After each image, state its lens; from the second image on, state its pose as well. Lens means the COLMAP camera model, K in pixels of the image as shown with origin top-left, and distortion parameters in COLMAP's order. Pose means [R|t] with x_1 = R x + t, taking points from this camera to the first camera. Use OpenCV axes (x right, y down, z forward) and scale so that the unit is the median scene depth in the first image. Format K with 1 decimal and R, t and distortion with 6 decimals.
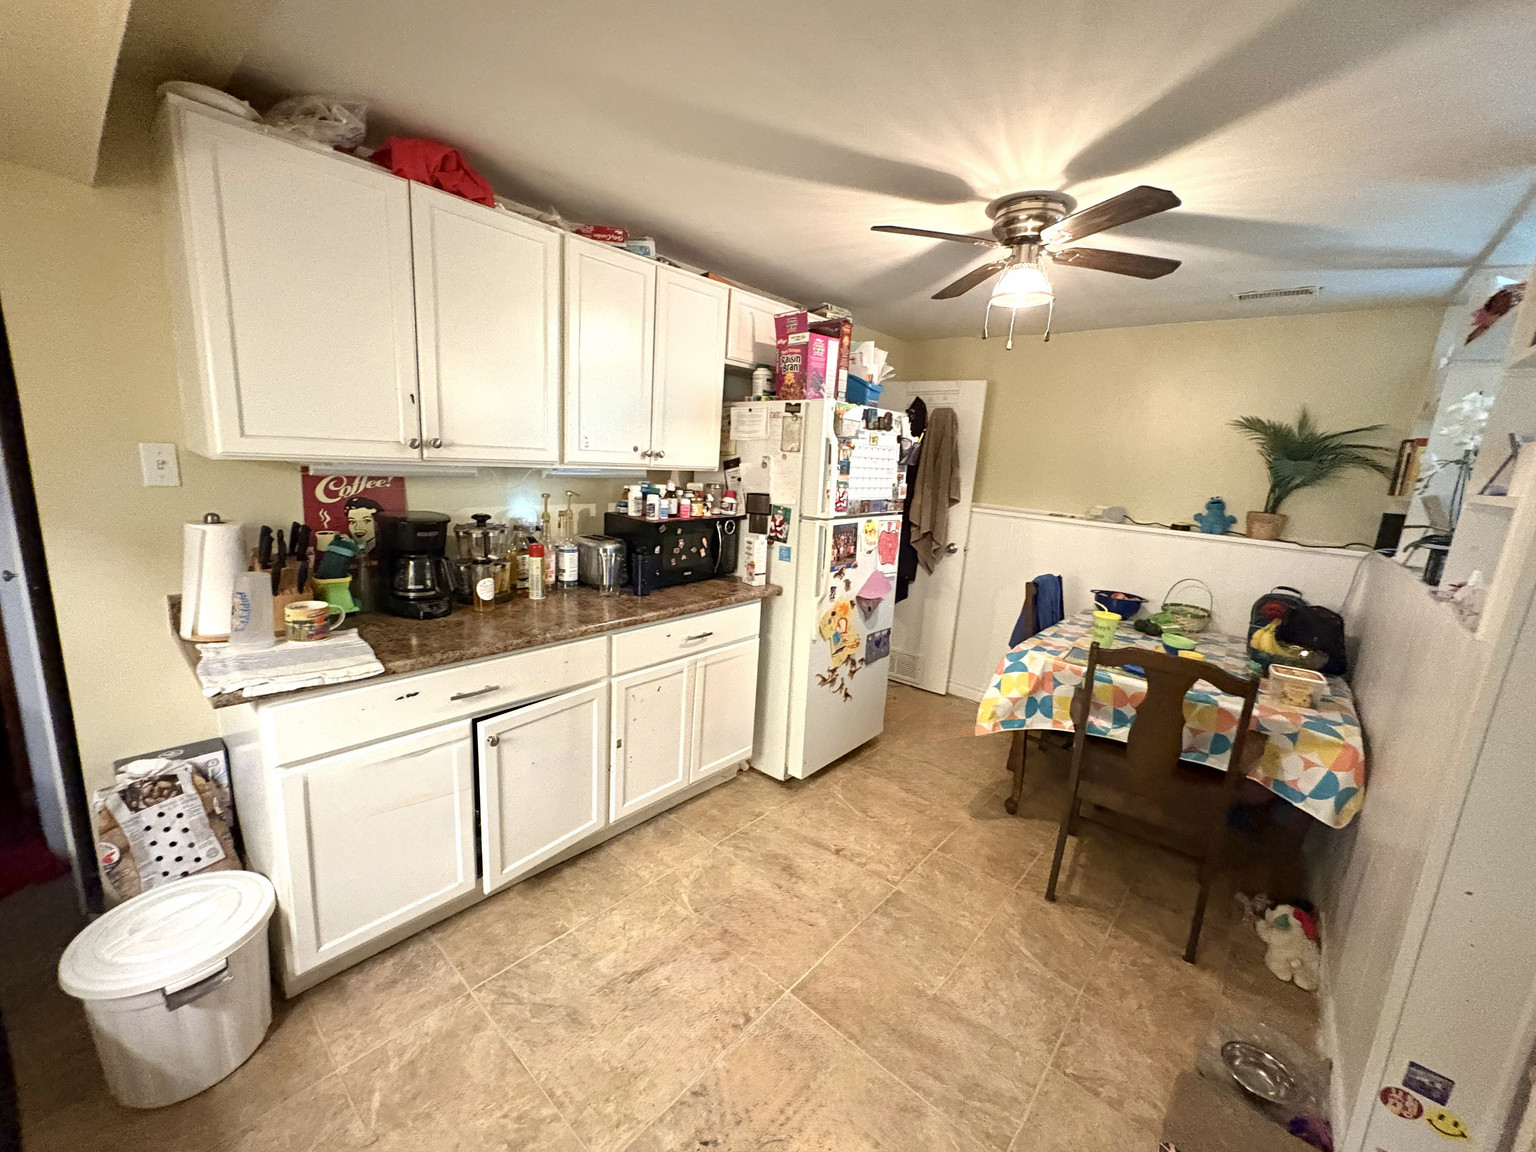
lens RADIAL K [[616.7, 0, 769.2], [0, 616.7, 578.1], [0, 0, 1]] dist [0.001488, -0.000104]
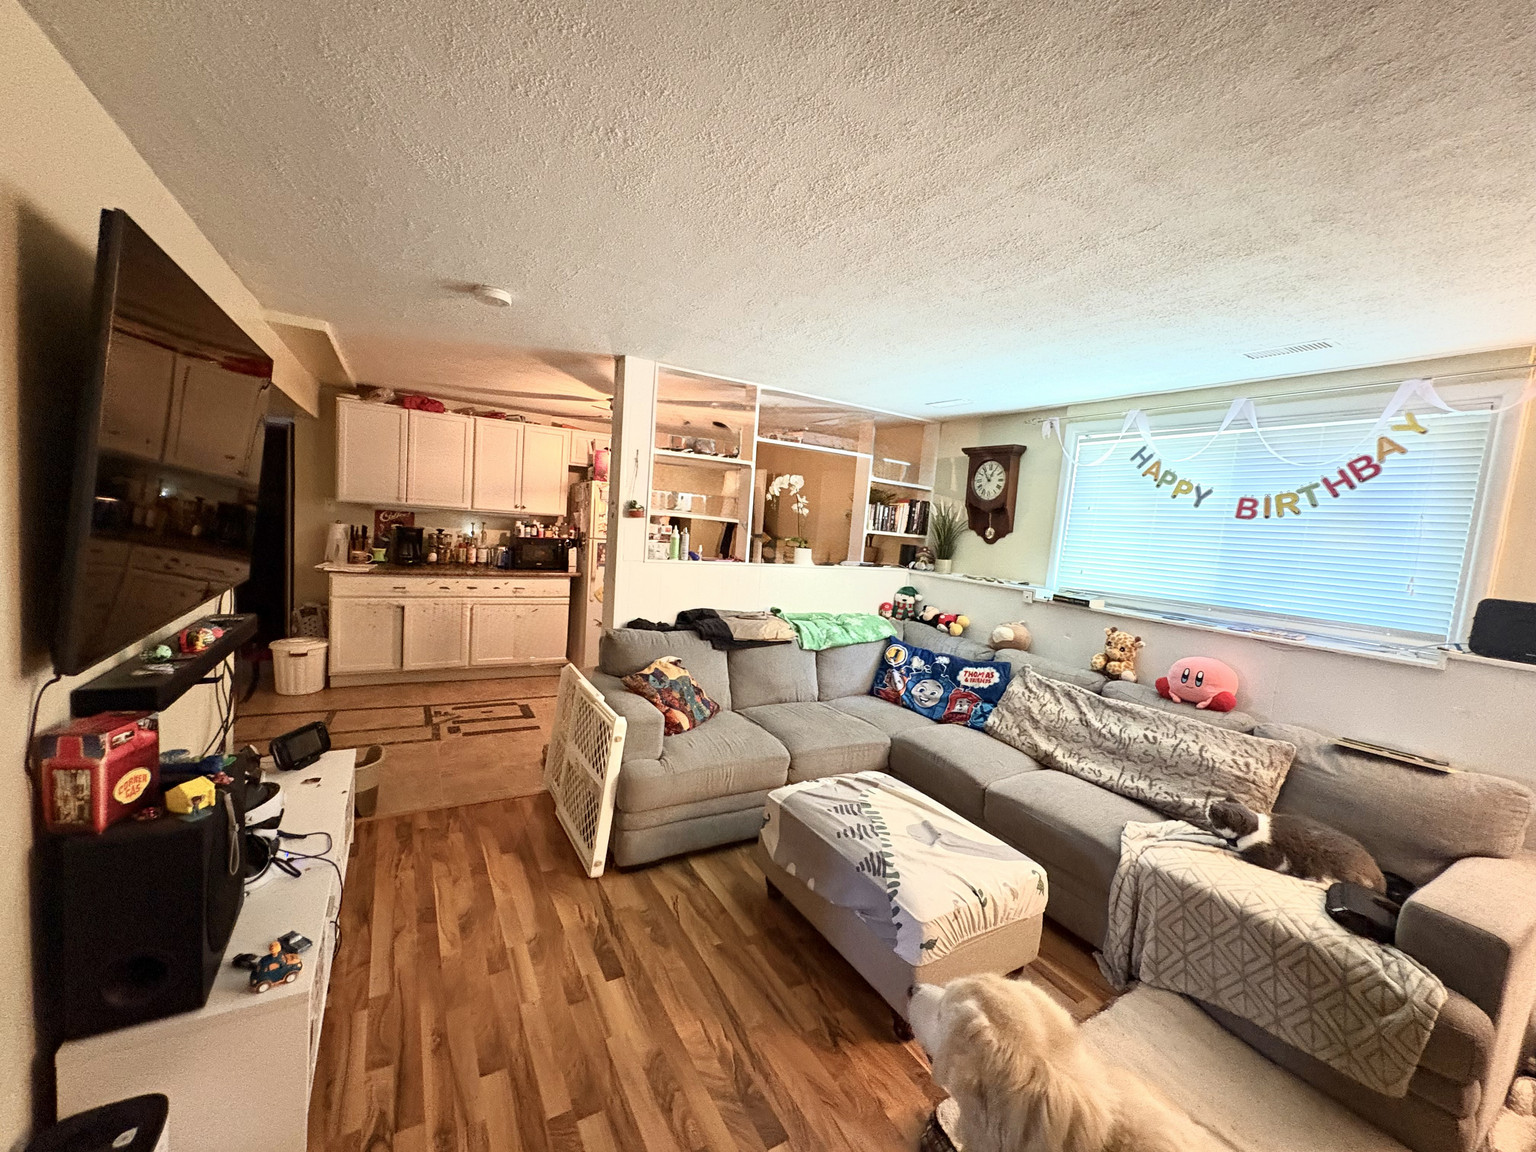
lens RADIAL K [[616.7, 0, 765.5], [0, 616.7, 576.8], [0, 0, 1]] dist [0.001488, -0.000104]
pose [[0.948336, 0.033885, -0.315452, 1.644789], [-0.077526, 0.988889, -0.126840, 0.316253], [0.307649, 0.144743, 0.940426, -0.929724]]
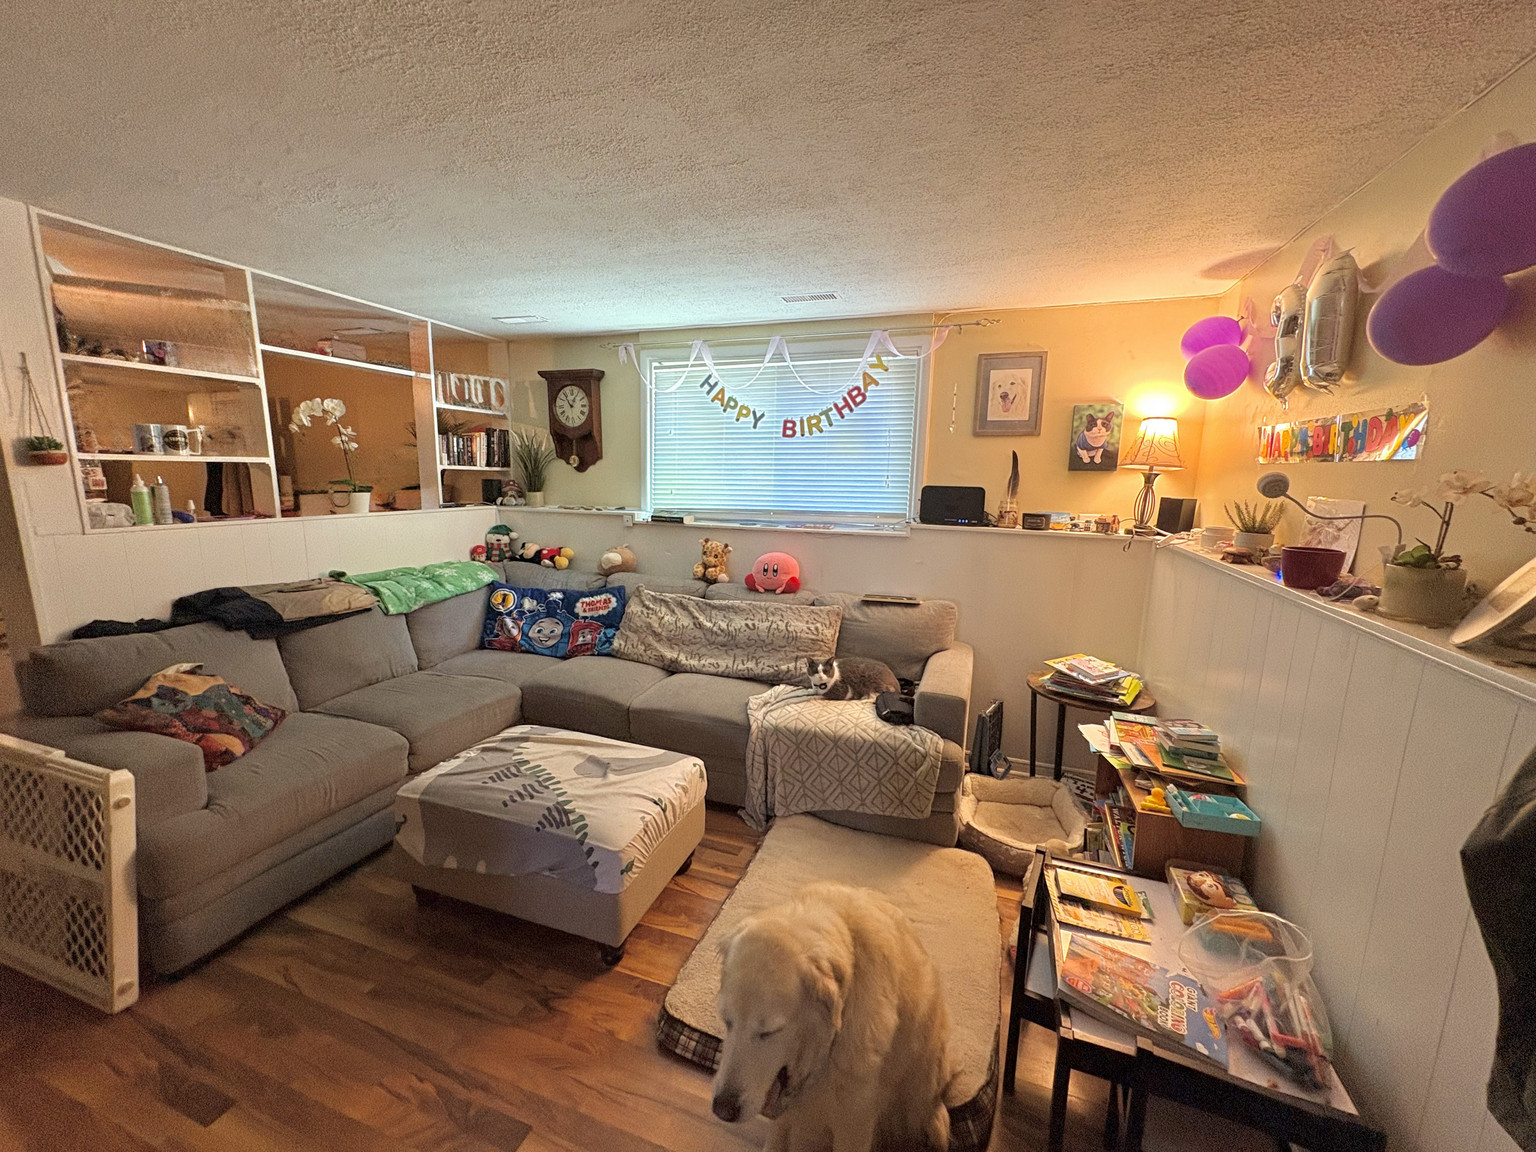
lens RADIAL K [[616.7, 0, 767.9], [0, 616.7, 576.3], [0, 0, 1]] dist [0.001488, -0.000104]
pose [[0.930501, -0.111830, 0.348800, 1.508169], [0.120314, 0.992732, -0.002682, 0.309348], [-0.345965, 0.044461, 0.937193, -0.878681]]
